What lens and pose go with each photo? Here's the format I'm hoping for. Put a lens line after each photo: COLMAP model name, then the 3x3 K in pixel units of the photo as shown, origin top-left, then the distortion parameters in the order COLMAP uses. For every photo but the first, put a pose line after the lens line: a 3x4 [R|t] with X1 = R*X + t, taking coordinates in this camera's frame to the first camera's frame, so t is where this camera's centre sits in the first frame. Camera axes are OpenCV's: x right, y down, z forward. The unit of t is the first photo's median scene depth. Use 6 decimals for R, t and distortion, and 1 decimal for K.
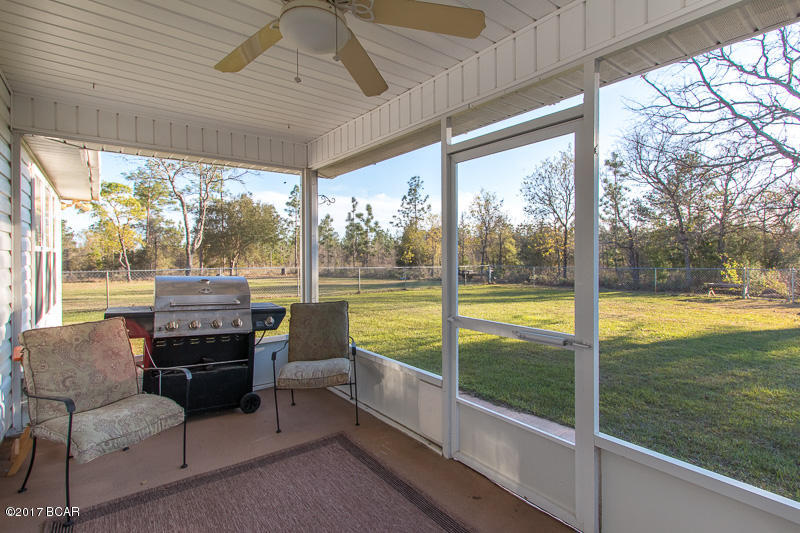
lens RADIAL K [[369.0, 0, 399.7], [0, 369.0, 261.8], [0, 0, 1]] dist [0.003970, -0.000343]
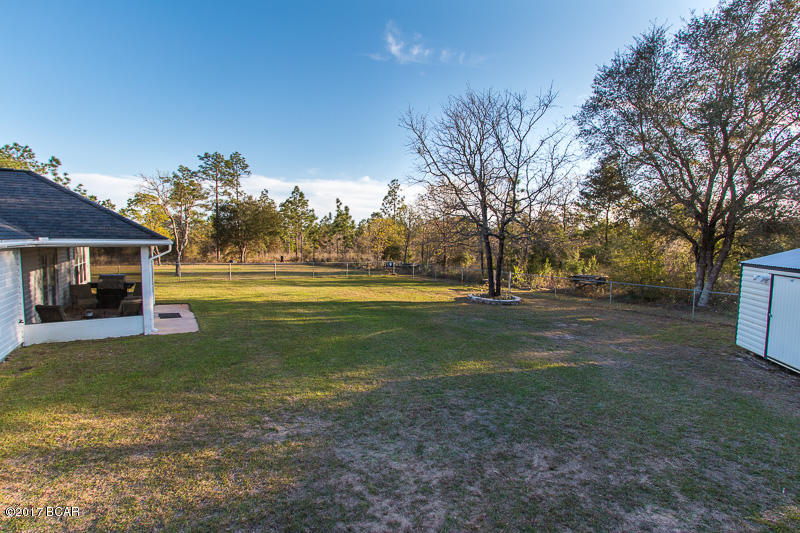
lens RADIAL K [[369.0, 0, 399.7], [0, 369.0, 261.8], [0, 0, 1]] dist [0.003970, -0.000343]
pose [[0.993651, 0.025459, -0.109583, 0.210539], [-0.021026, 0.998920, 0.041425, -0.022679], [0.110520, -0.038858, 0.993114, -0.182991]]
